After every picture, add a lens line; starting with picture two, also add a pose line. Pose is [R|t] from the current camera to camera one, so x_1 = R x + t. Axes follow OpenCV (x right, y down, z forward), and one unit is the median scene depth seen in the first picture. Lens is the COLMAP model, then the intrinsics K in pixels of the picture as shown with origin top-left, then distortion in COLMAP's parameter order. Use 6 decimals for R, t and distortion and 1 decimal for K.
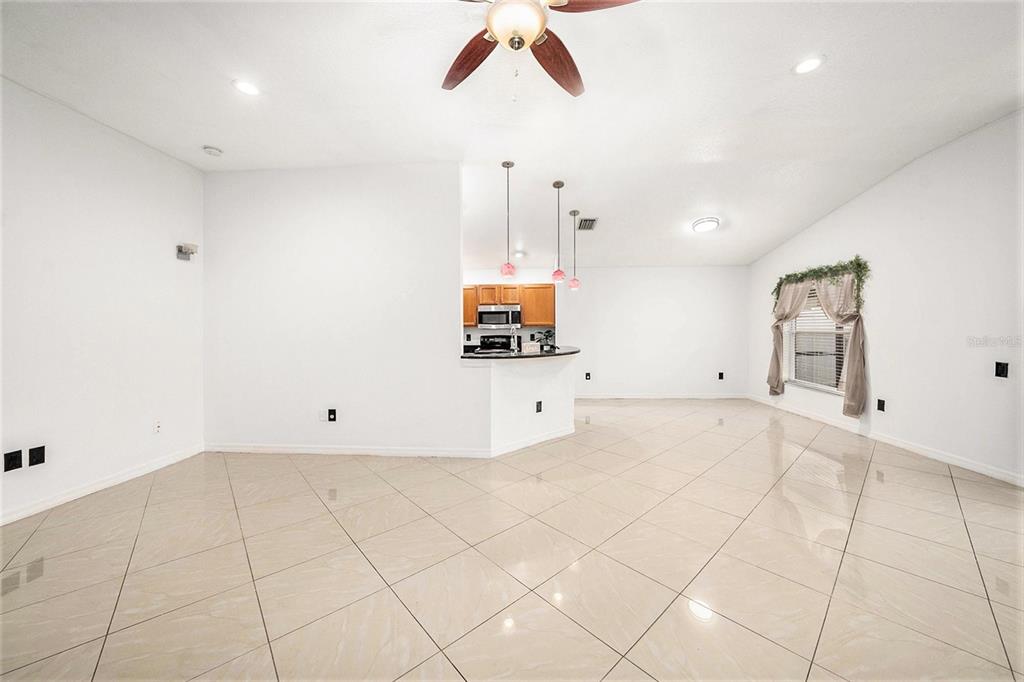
lens RADIAL K [[360.3, 0, 515.9], [0, 360.3, 332.8], [0, 0, 1]] dist [-0.018788, 0.002689]
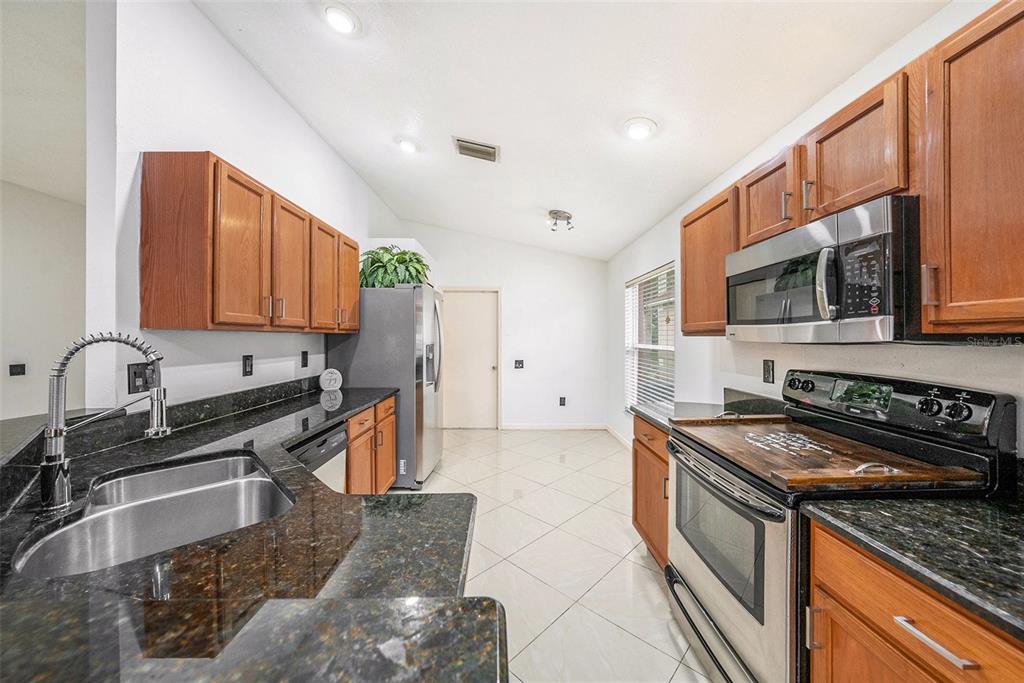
lens RADIAL K [[360.3, 0, 511.3], [0, 360.3, 337.7], [0, 0, 1]] dist [-0.018788, 0.002689]
pose [[0.074670, 0.004406, -0.997199, 0.152137], [-0.014176, 0.999894, 0.003357, -0.012651], [0.997108, 0.013886, 0.074724, 0.824358]]
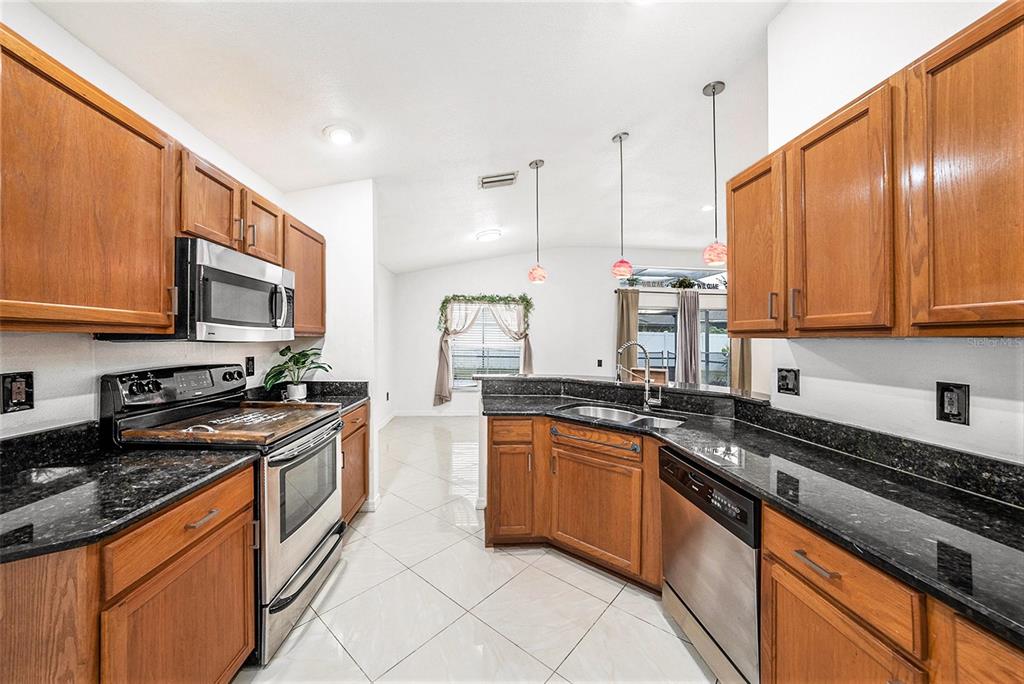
lens RADIAL K [[360.3, 0, 511.5], [0, 360.3, 338.7], [0, 0, 1]] dist [-0.018788, 0.002689]
pose [[-0.111717, 0.009278, 0.993697, -0.351880], [-0.000109, 0.999956, -0.009348, -0.011242], [-0.993740, -0.001152, -0.111712, 0.834683]]
